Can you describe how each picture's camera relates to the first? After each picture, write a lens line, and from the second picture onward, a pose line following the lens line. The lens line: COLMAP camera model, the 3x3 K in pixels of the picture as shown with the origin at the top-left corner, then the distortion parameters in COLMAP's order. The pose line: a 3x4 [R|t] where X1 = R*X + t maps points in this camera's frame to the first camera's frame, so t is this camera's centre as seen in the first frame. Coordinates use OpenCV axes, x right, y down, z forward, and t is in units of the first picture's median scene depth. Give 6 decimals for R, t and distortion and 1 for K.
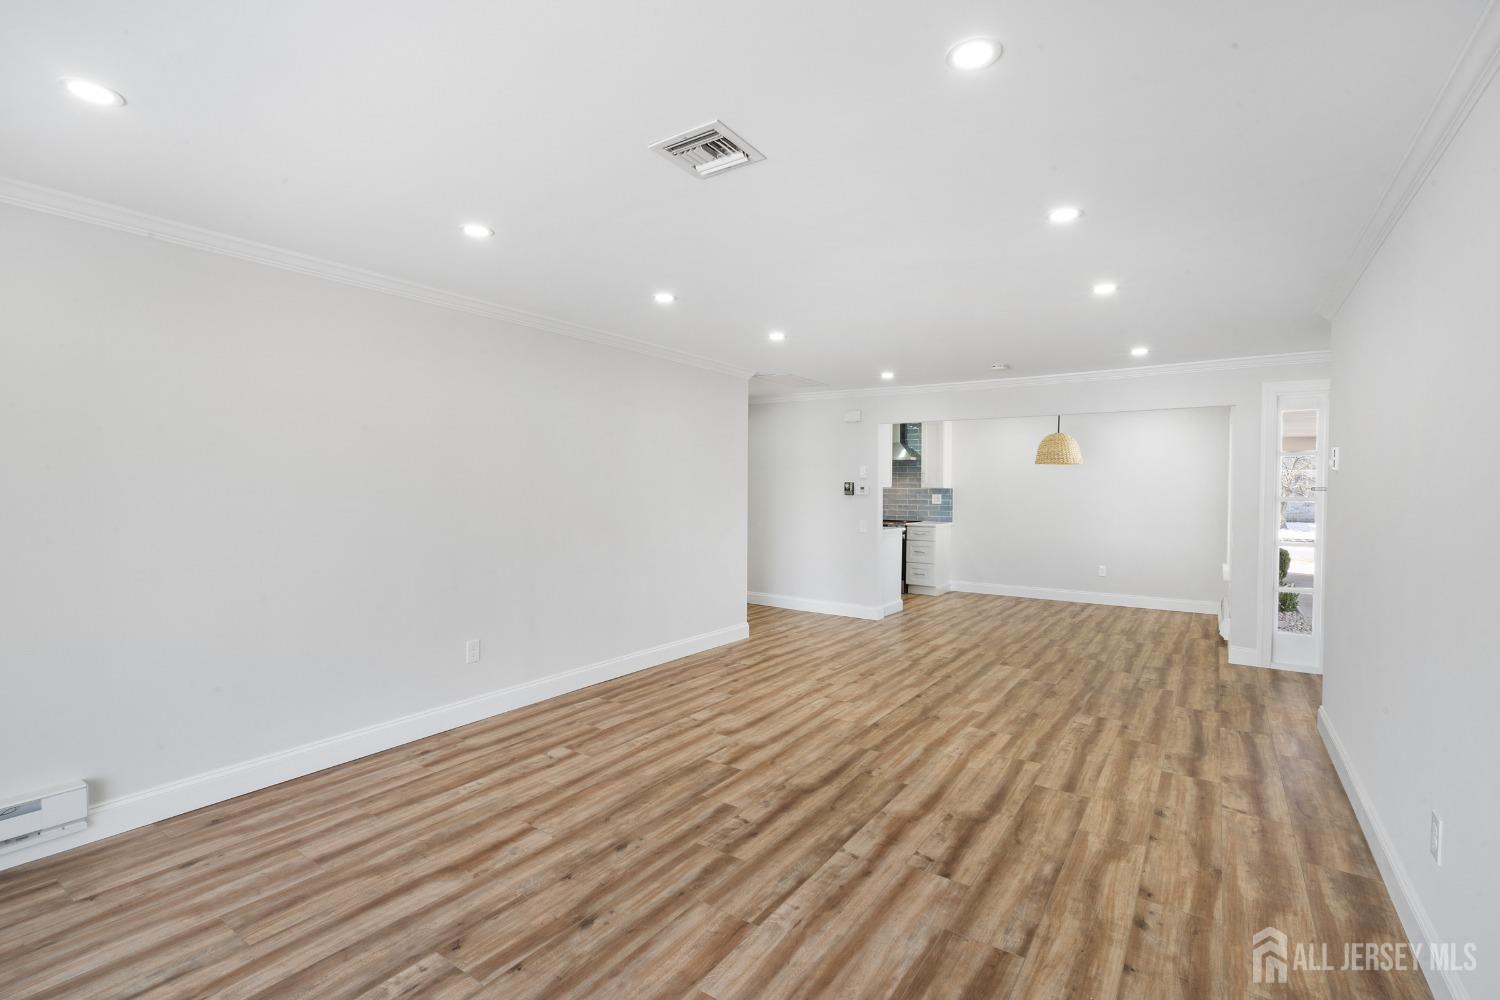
lens RADIAL K [[681.6, 0, 750.0], [0, 681.6, 500.0], [0, 0, 1]] dist [-0.000384, 0.000246]
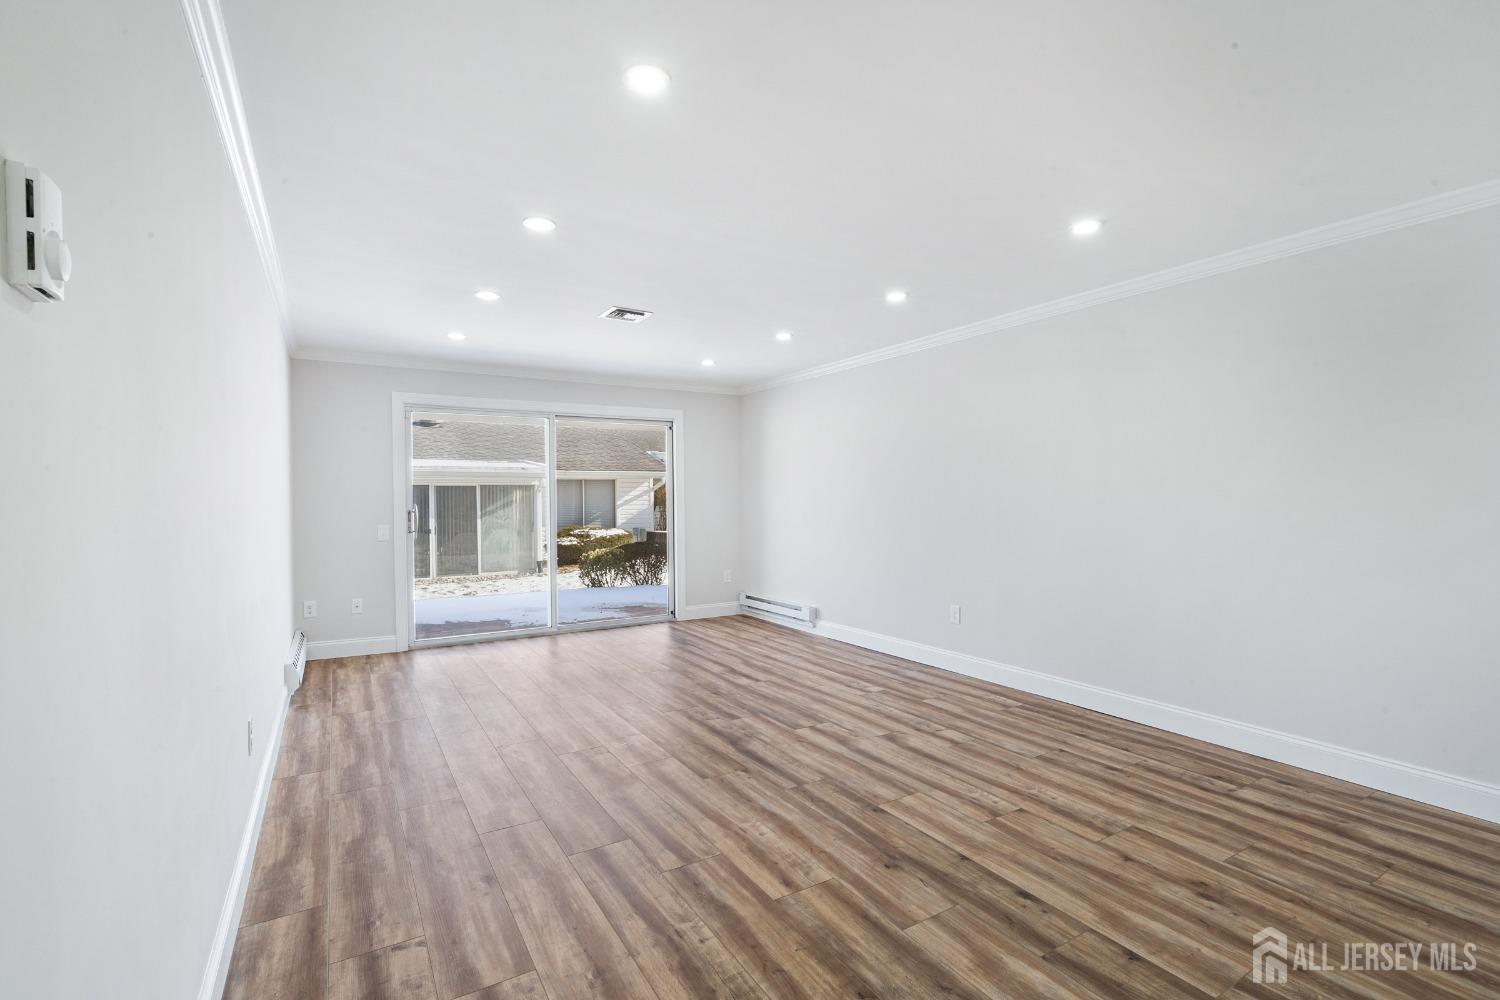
lens RADIAL K [[681.6, 0, 750.0], [0, 681.6, 500.0], [0, 0, 1]] dist [-0.000384, 0.000246]
pose [[-0.407013, 0.001168, -0.913422, 0.980876], [-0.009963, 0.999934, 0.005719, 0.011945], [0.913368, 0.011428, -0.406975, 1.304300]]
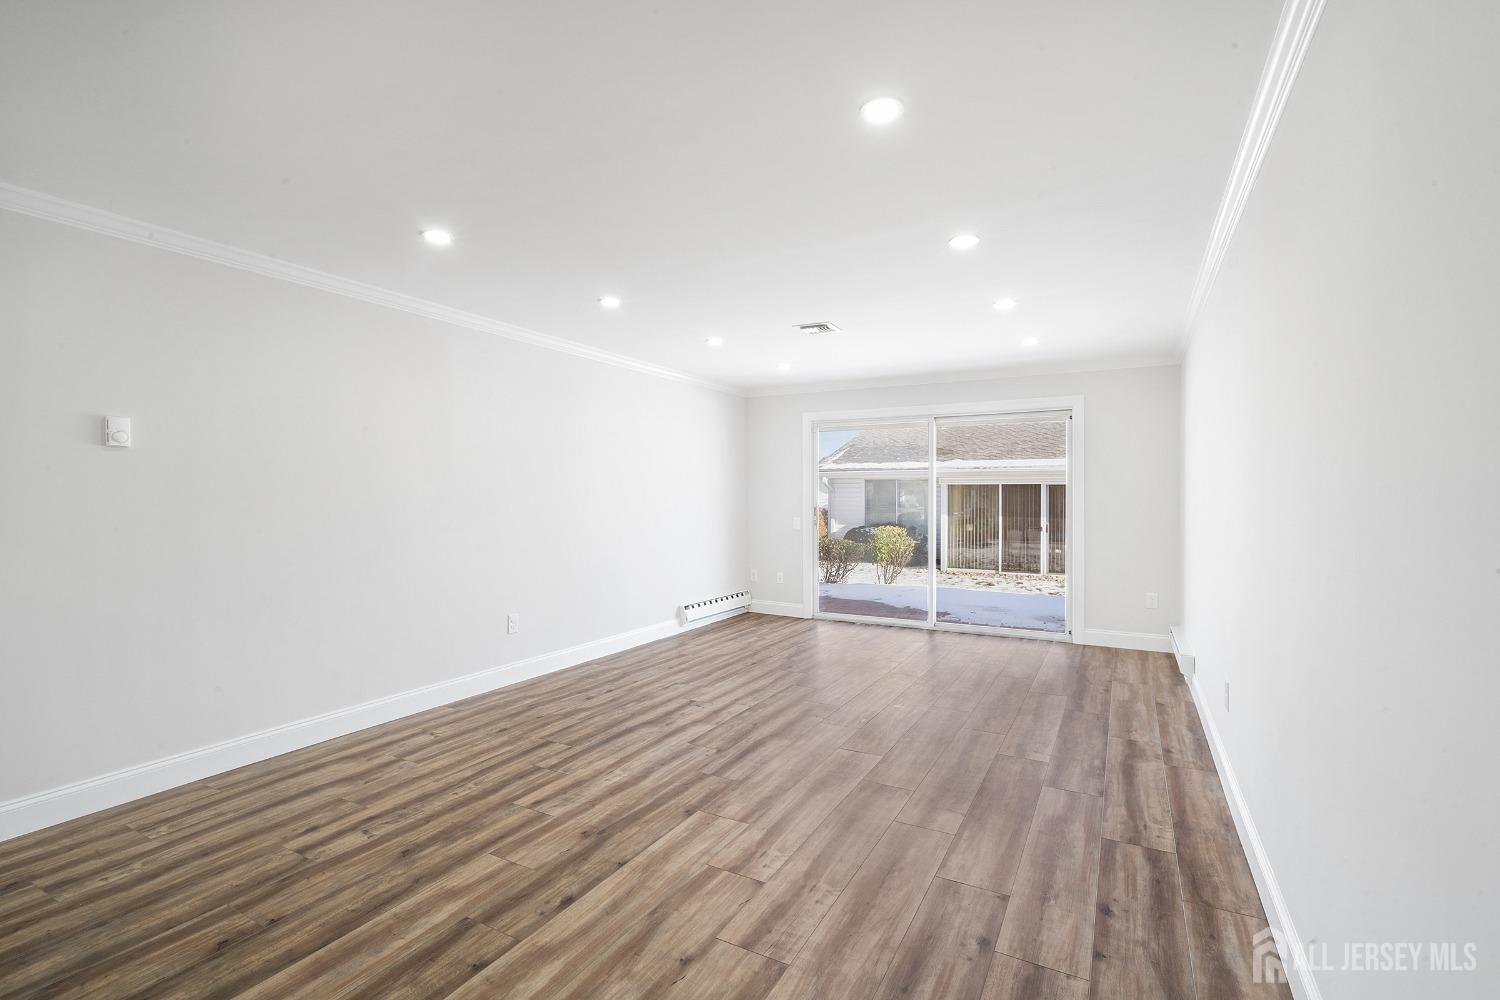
lens RADIAL K [[681.6, 0, 750.0], [0, 681.6, 500.0], [0, 0, 1]] dist [-0.000384, 0.000246]
pose [[-0.995282, -0.005962, -0.096844, 0.215433], [-0.007871, 0.999782, 0.019344, -0.003654], [0.096708, 0.020015, -0.995112, 1.903265]]
